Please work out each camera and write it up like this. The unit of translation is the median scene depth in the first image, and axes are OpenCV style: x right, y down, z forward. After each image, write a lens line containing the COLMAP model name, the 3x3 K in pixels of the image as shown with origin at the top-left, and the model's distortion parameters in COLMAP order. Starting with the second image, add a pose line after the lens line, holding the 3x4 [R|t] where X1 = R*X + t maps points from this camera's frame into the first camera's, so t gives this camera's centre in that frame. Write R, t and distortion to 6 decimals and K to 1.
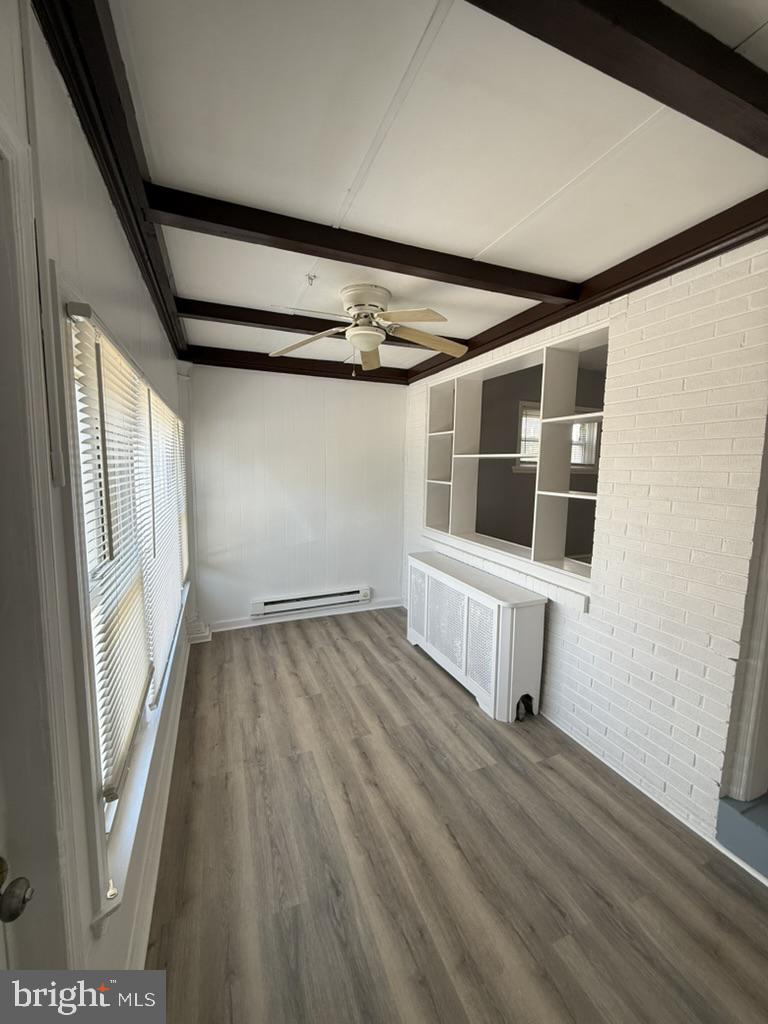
lens RADIAL K [[405.4, 0, 384.6], [0, 405.4, 510.3], [0, 0, 1]] dist [-0.003165, 0.000002]
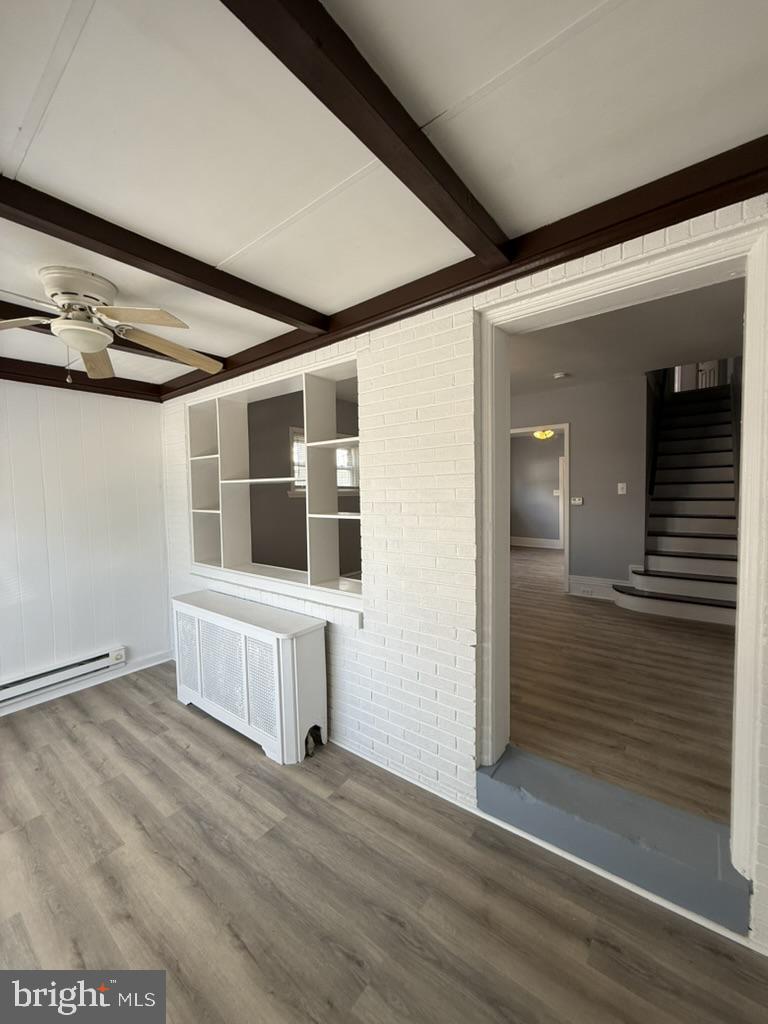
lens RADIAL K [[403.3, 0, 384.0], [0, 403.3, 512.0], [0, 0, 1]] dist [0.001772, 0.000097]
pose [[0.868860, -0.059392, 0.491482, 0.053816], [0.088874, 0.995362, -0.036832, -0.000264], [-0.487015, 0.075682, 0.870108, 0.047710]]
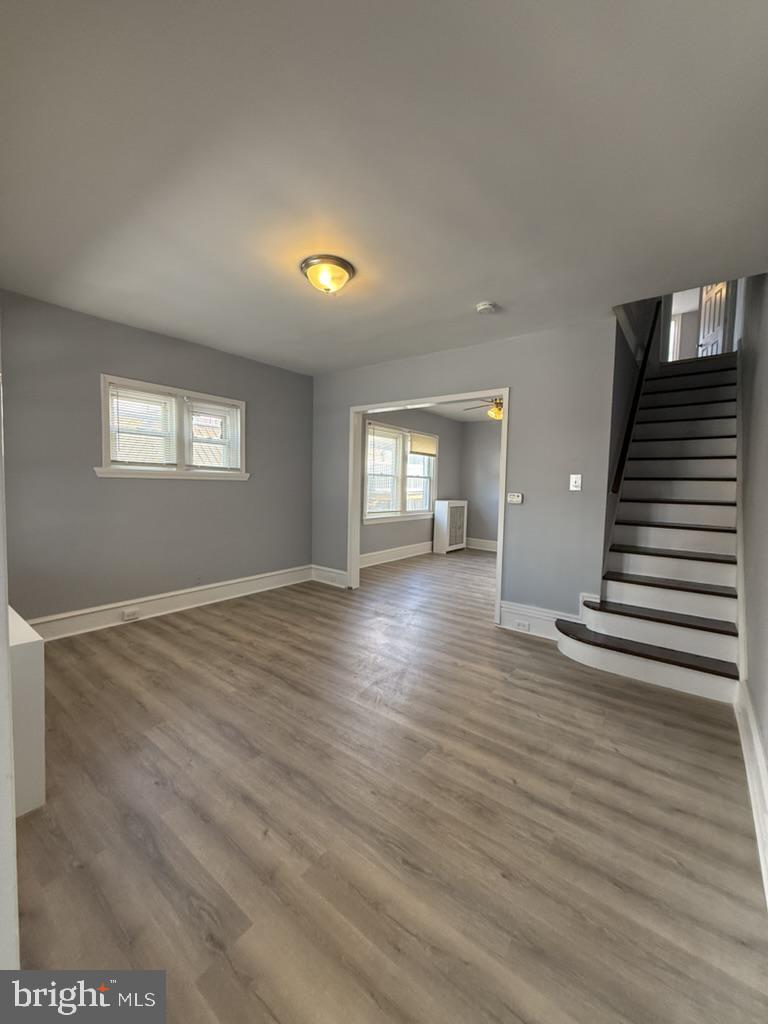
lens RADIAL K [[407.2, 0, 383.5], [0, 407.2, 510.9], [0, 0, 1]] dist [0.000324, 0.000243]
pose [[0.868272, -0.030494, 0.495151, 0.688071], [0.050674, 0.998340, -0.027376, 0.016948], [-0.493494, 0.048861, 0.868376, 0.280549]]
